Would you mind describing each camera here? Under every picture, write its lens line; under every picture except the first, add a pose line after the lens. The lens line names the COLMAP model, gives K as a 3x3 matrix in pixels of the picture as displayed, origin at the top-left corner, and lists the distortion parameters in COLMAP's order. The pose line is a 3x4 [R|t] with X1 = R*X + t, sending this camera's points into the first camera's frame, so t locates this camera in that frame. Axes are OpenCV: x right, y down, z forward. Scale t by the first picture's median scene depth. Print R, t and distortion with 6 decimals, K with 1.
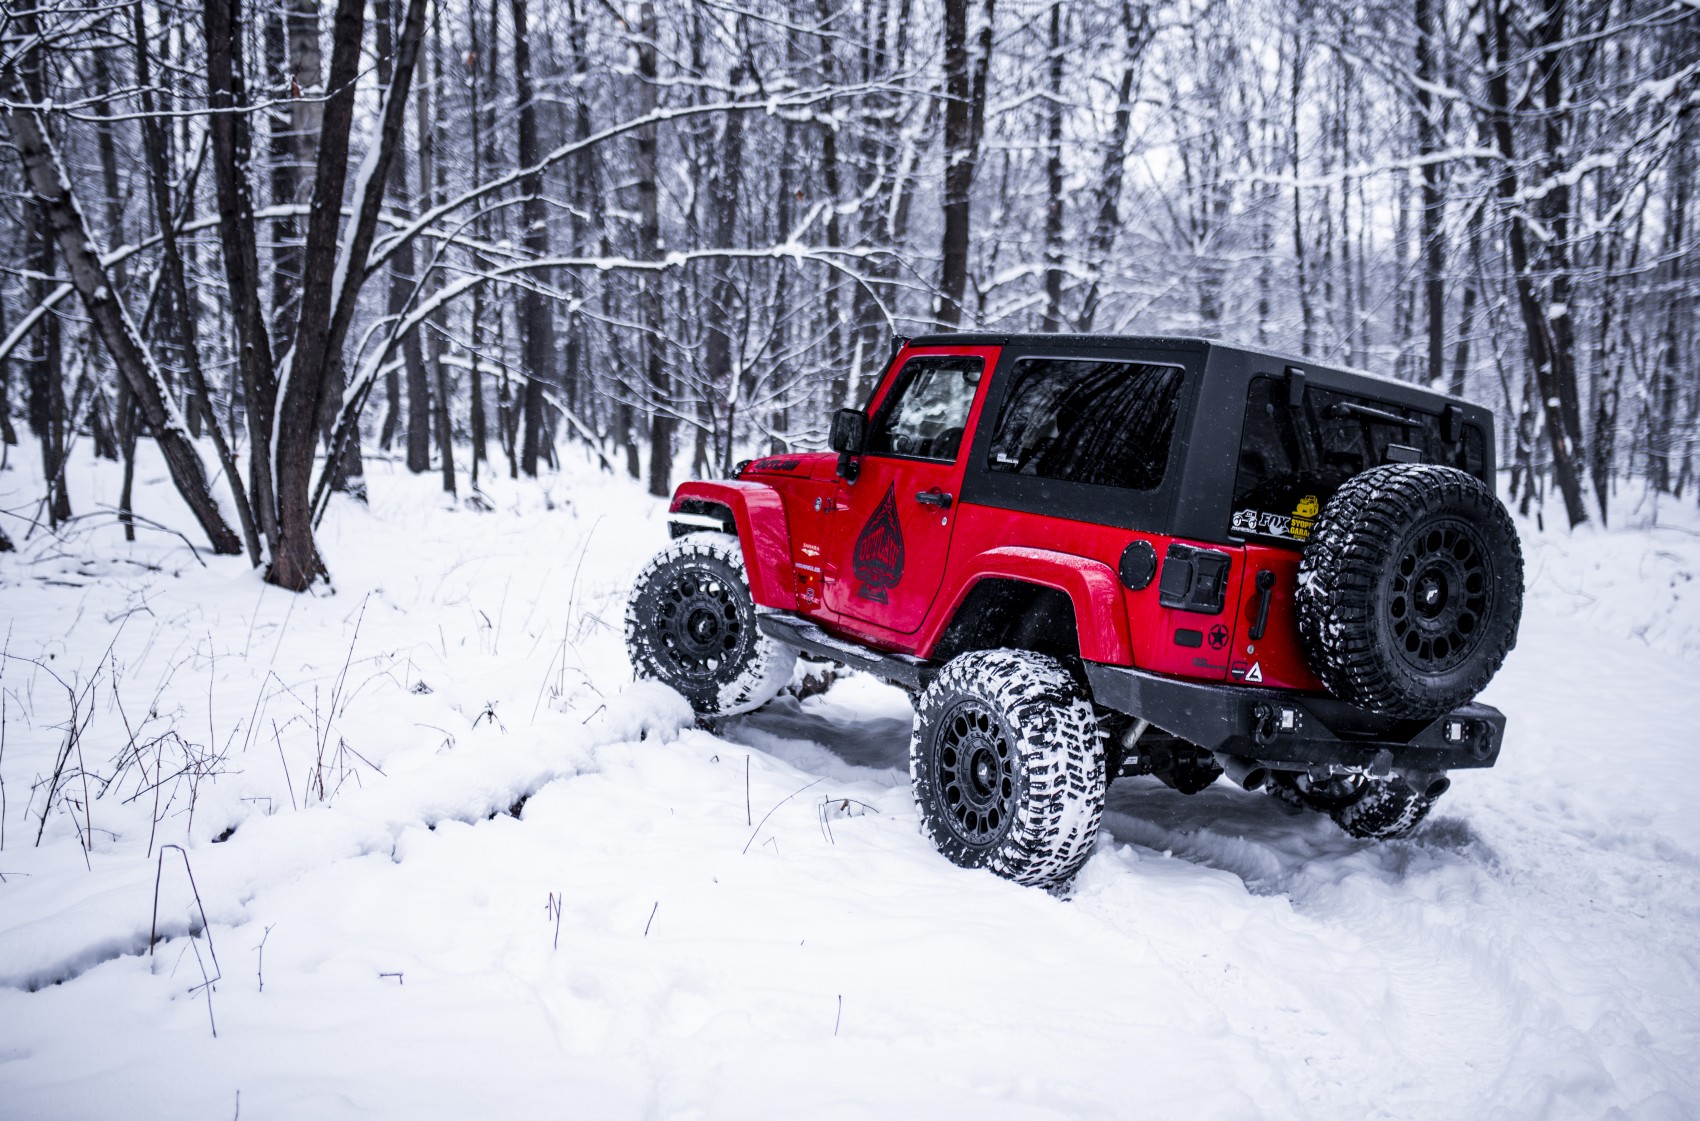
lens RADIAL K [[1864.1, 0, 845.6], [0, 1864.1, 546.6], [0, 0, 1]] dist [-0.024975, 0.000000]
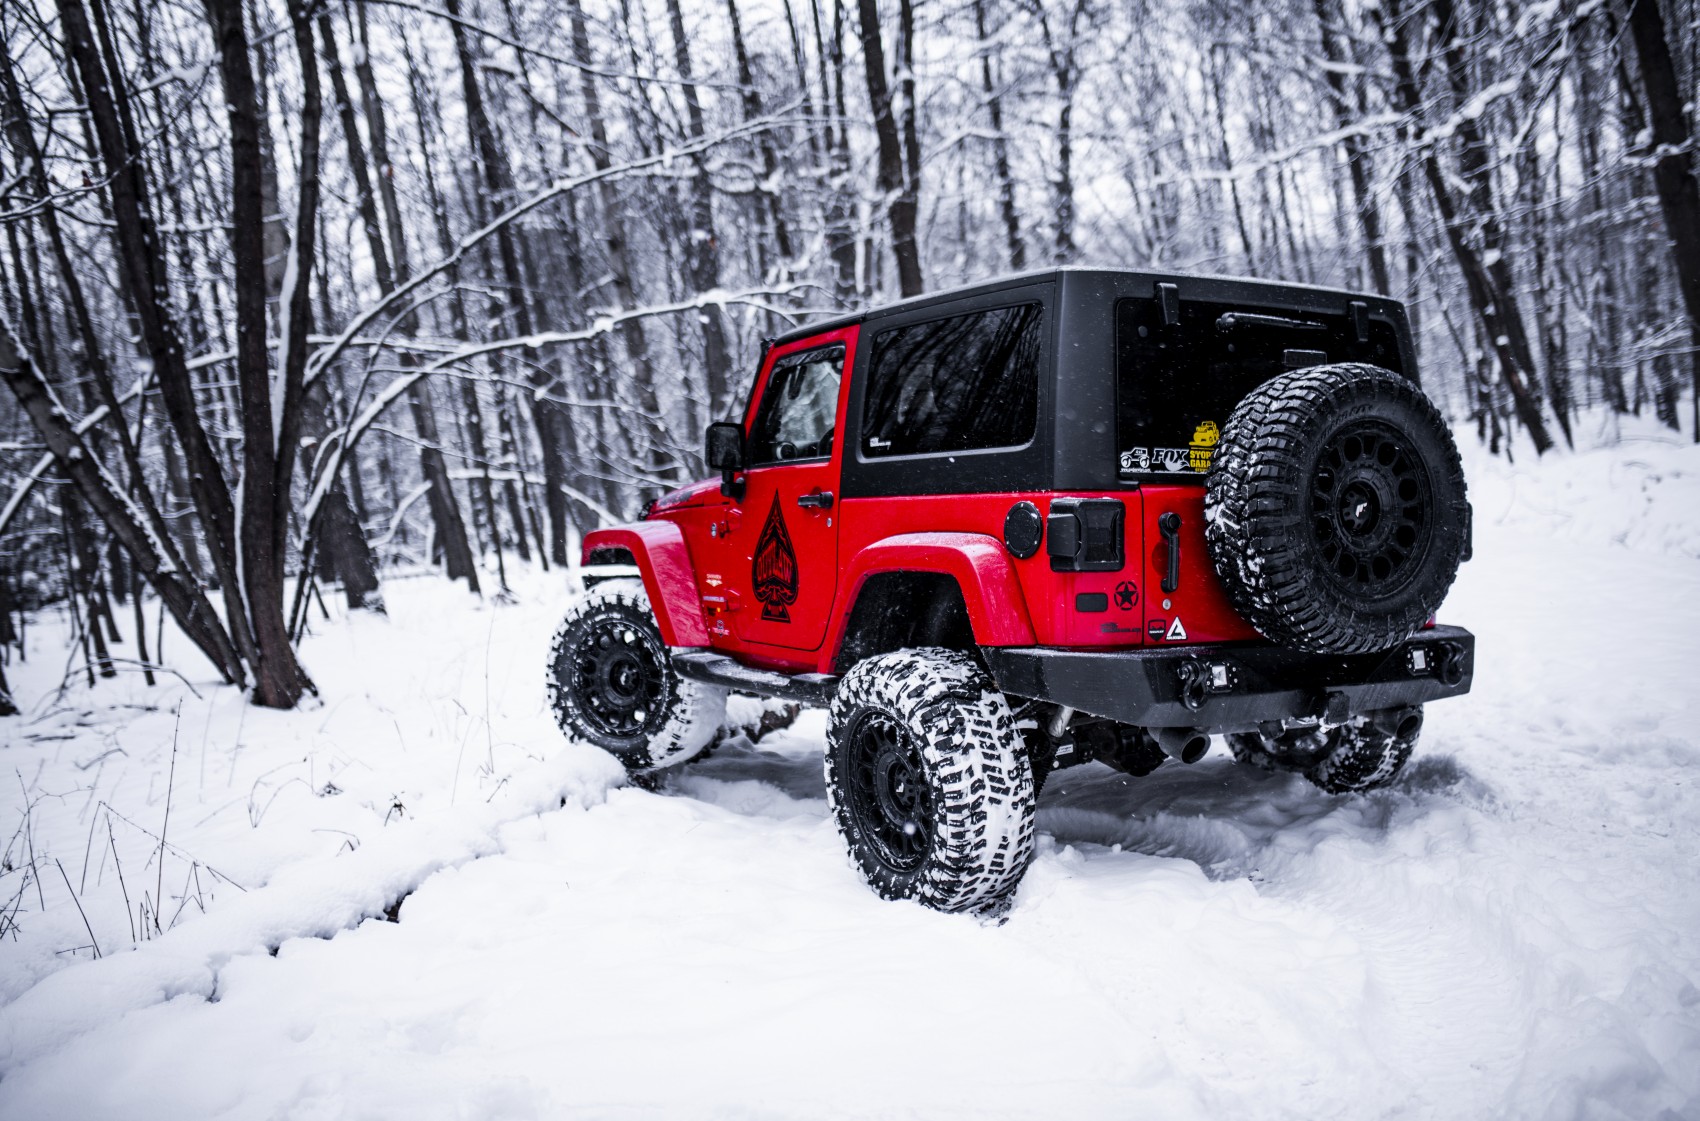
lens RADIAL K [[1670.8, 0, 850.0], [0, 1670.8, 556.9], [0, 0, 1]] dist [-0.023937, 0.000000]
pose [[0.986599, -0.160872, -0.027262, 0.083222], [0.160225, 0.986777, -0.024471, 0.024937], [0.030838, 0.019775, 0.999329, 0.181896]]
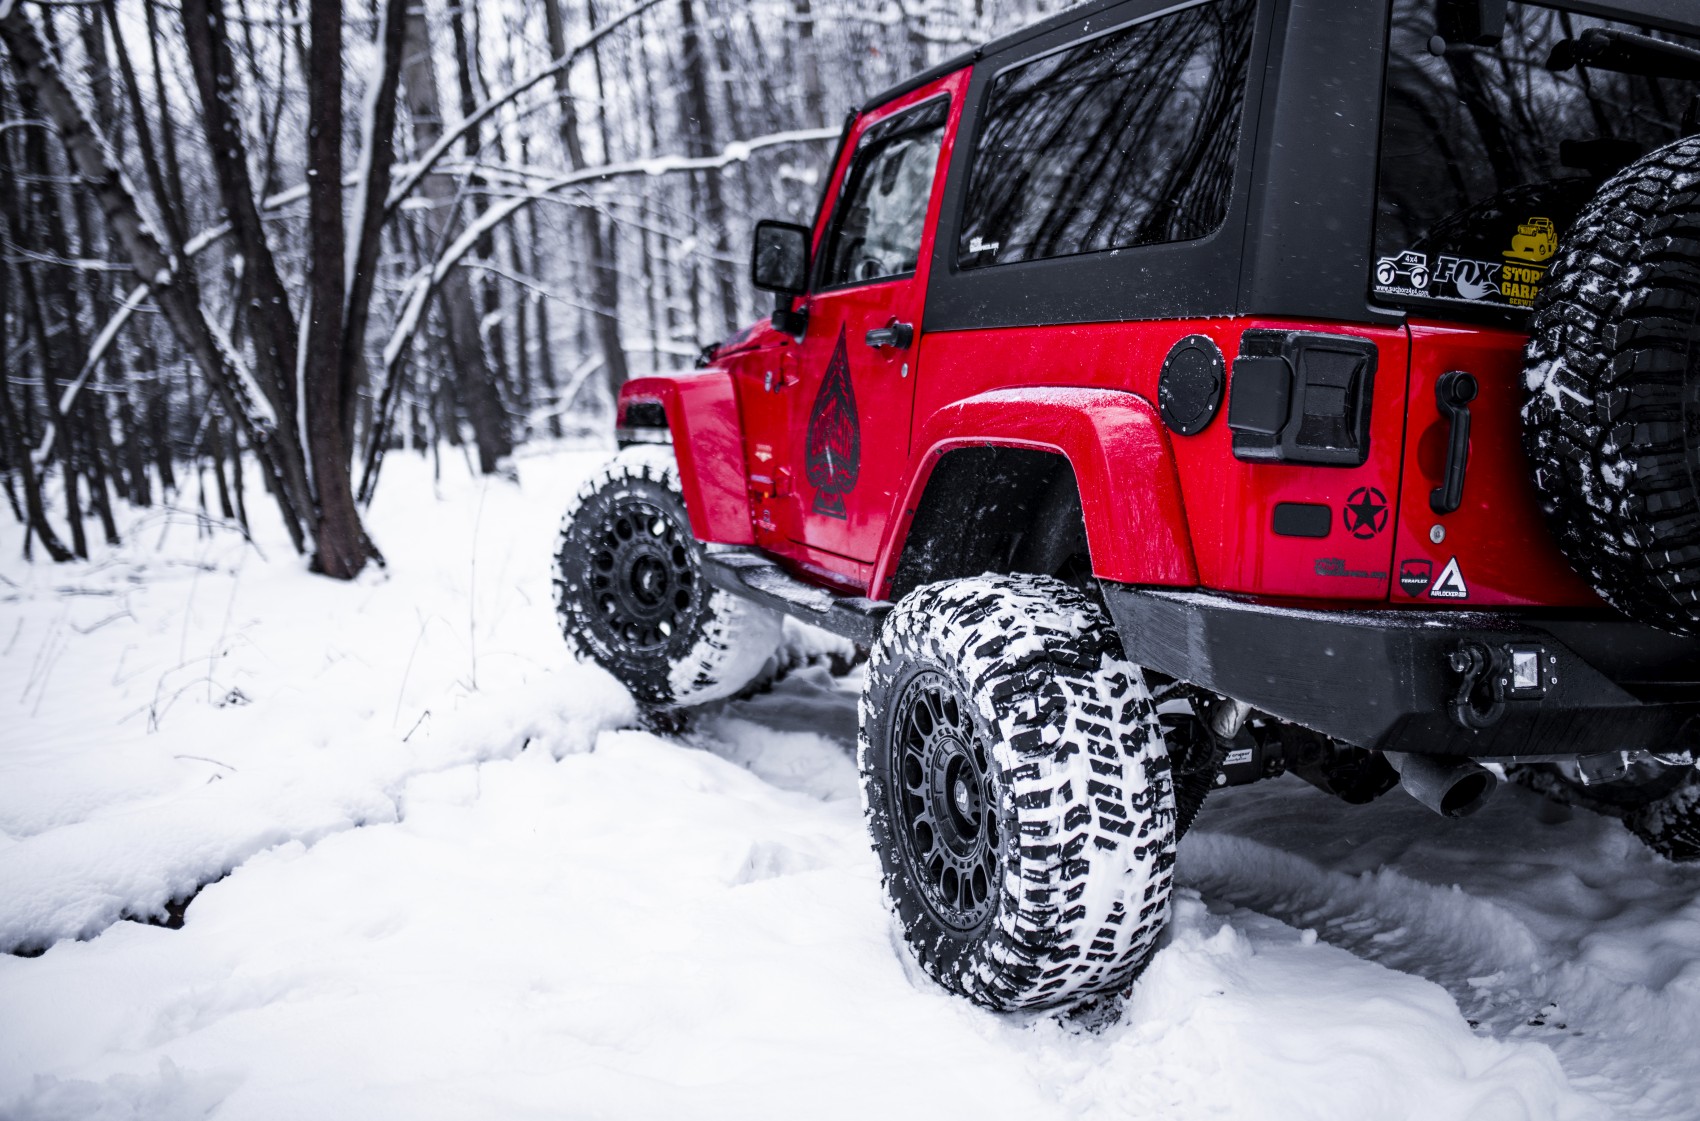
lens RADIAL K [[1670.8, 0, 846.1], [0, 1670.8, 552.5], [0, 0, 1]] dist [-0.023937, 0.000000]
pose [[0.983671, -0.081403, -0.160516, 0.116554], [0.084856, 0.996284, 0.014766, 0.035205], [0.158718, -0.028146, 0.986923, 0.469035]]
